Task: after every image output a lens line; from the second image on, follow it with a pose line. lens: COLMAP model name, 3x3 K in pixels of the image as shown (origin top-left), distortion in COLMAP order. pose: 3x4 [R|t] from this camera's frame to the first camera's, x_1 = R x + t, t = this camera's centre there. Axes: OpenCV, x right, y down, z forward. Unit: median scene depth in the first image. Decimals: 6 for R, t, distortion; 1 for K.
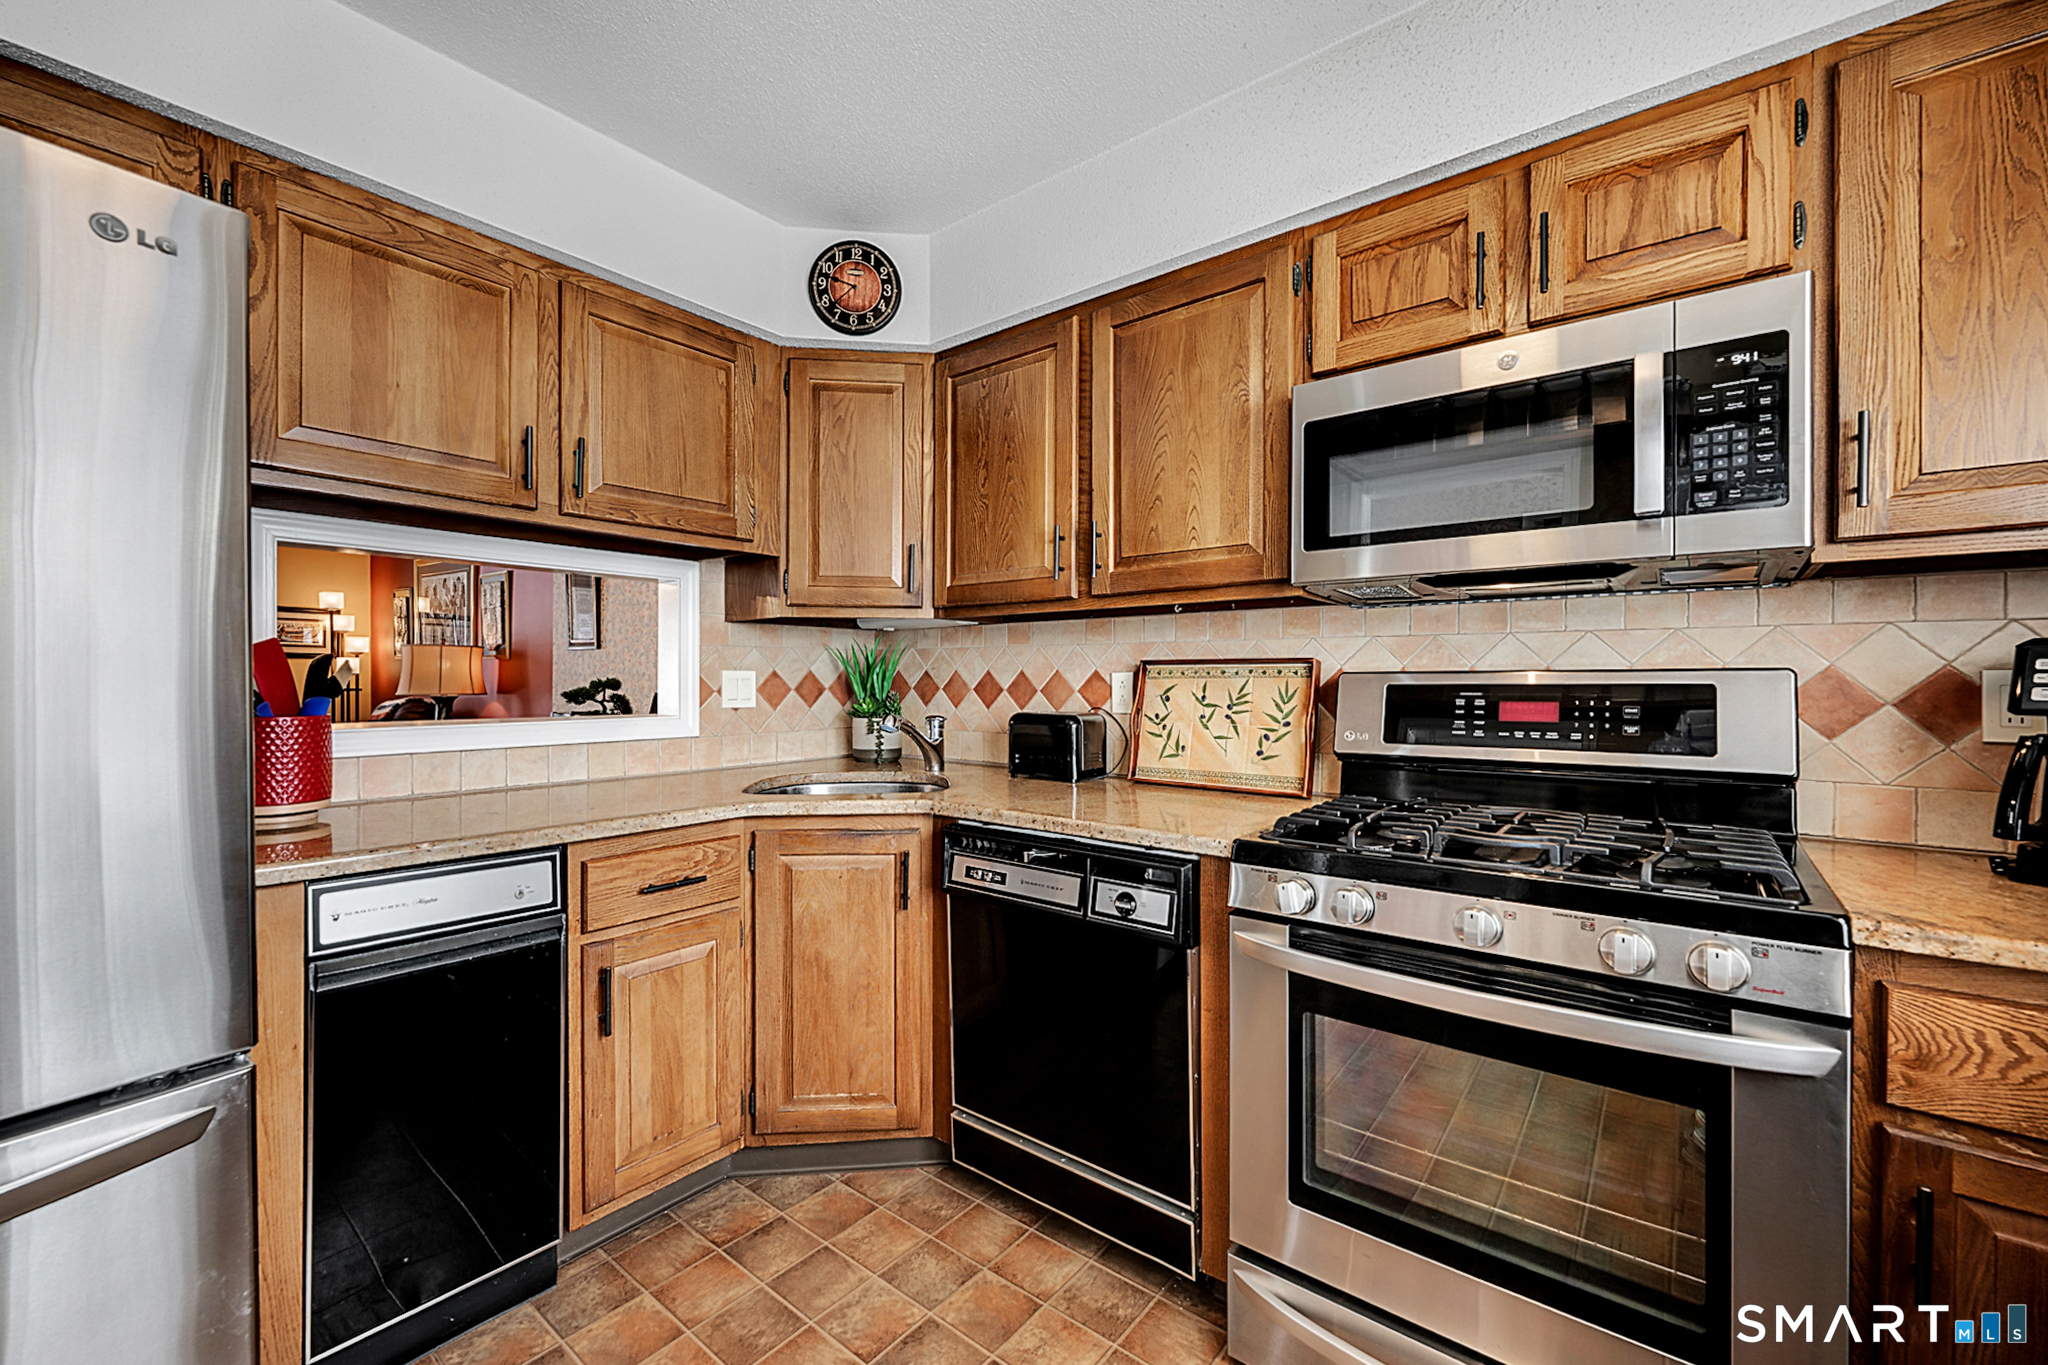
lens RADIAL K [[823.5, 0, 1014.8], [0, 823.5, 677.7], [0, 0, 1]] dist [-0.002262, -0.000009]
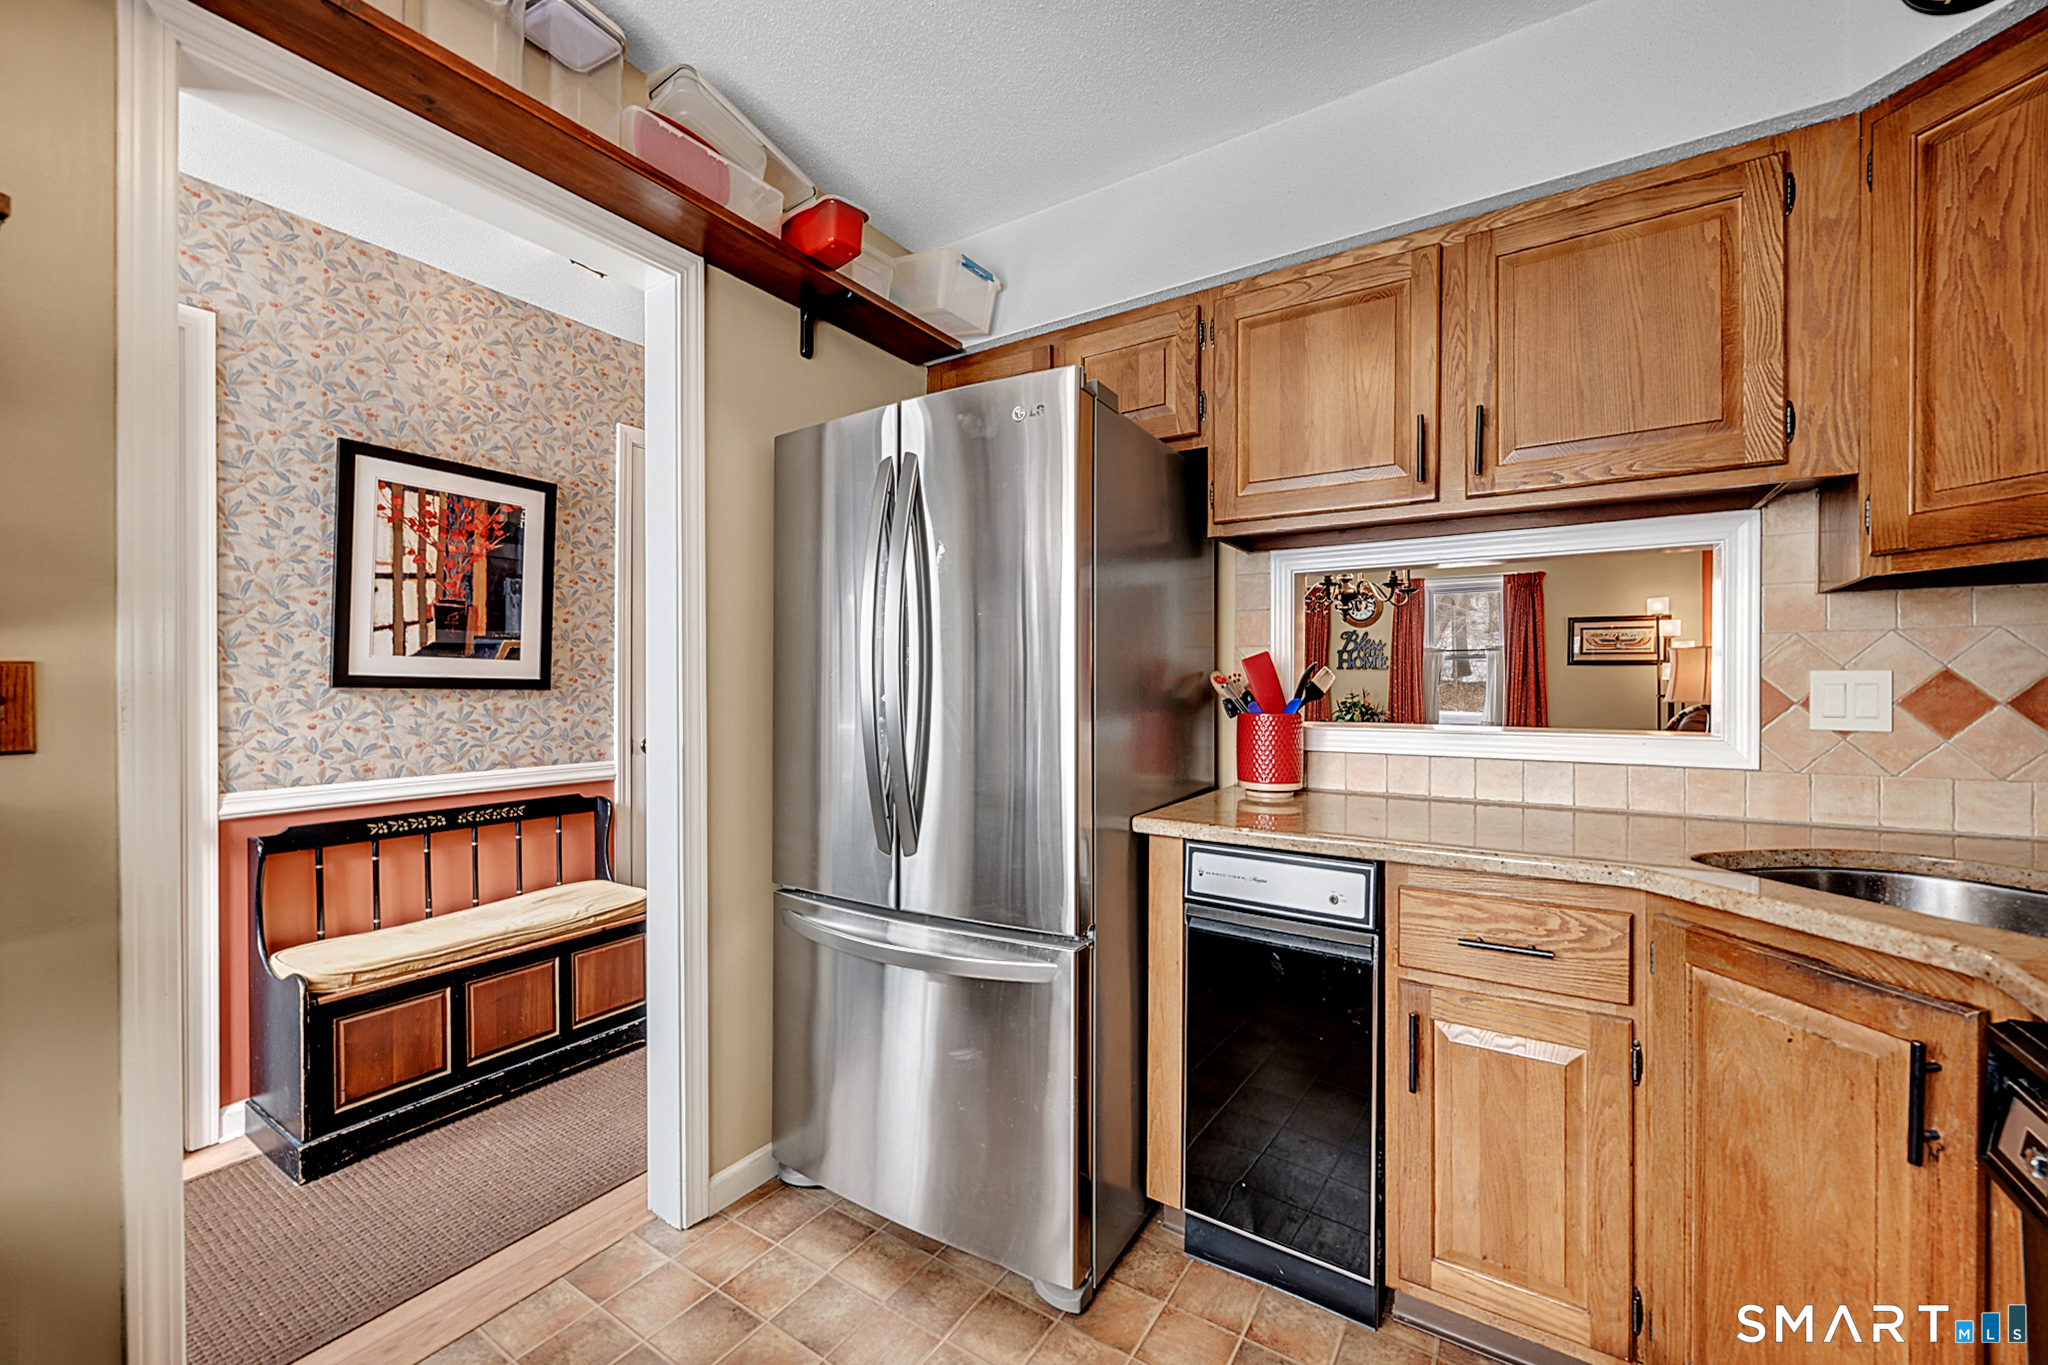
lens RADIAL K [[823.5, 0, 1010.5], [0, 823.5, 683.2], [0, 0, 1]] dist [-0.002262, -0.000009]
pose [[0.092268, -0.002414, -0.995731, 0.290857], [0.000662, 0.999997, -0.002363, 0.002778], [0.995734, -0.000442, 0.092269, 0.427226]]
